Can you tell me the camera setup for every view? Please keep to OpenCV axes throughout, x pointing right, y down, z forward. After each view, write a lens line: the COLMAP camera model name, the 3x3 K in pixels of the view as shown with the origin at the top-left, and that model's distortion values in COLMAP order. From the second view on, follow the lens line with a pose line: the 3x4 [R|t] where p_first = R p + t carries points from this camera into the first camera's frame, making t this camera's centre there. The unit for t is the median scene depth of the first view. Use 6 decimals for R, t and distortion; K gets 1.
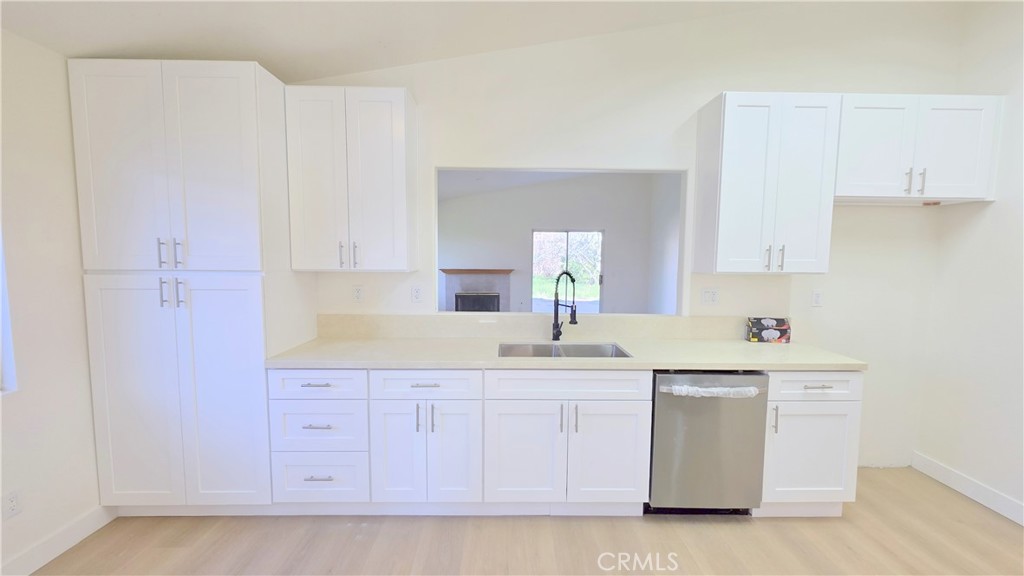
lens RADIAL K [[418.7, 0, 515.9], [0, 418.7, 291.2], [0, 0, 1]] dist [0.001158, -0.000041]
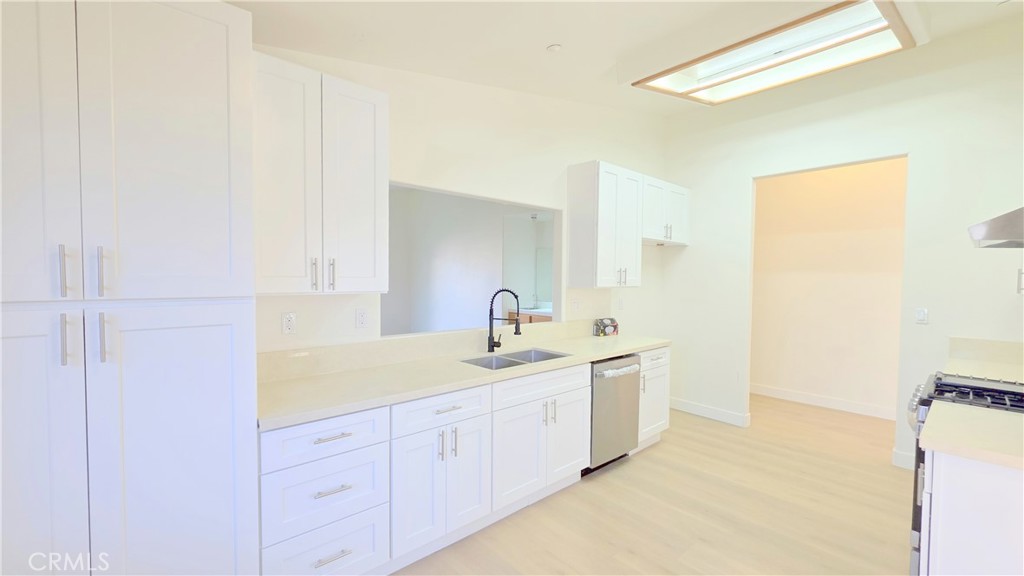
lens RADIAL K [[418.7, 0, 515.9], [0, 418.7, 291.2], [0, 0, 1]] dist [0.001158, -0.000041]
pose [[0.753156, -0.025593, 0.657344, -0.659229], [0.055378, 0.998163, -0.024588, -0.013299], [-0.655507, 0.054921, 0.753189, 0.141218]]
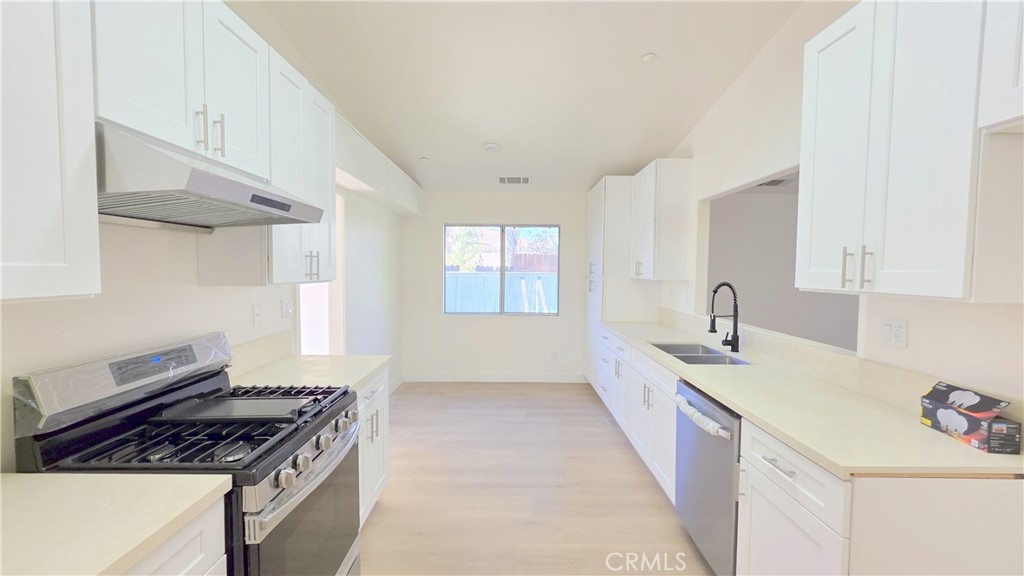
lens RADIAL K [[418.7, 0, 515.9], [0, 418.7, 291.2], [0, 0, 1]] dist [0.001158, -0.000041]
pose [[-0.015053, 0.041812, -0.999012, 1.275437], [-0.092731, 0.994761, 0.043032, -0.026533], [0.995577, 0.093287, -0.011096, 0.547477]]
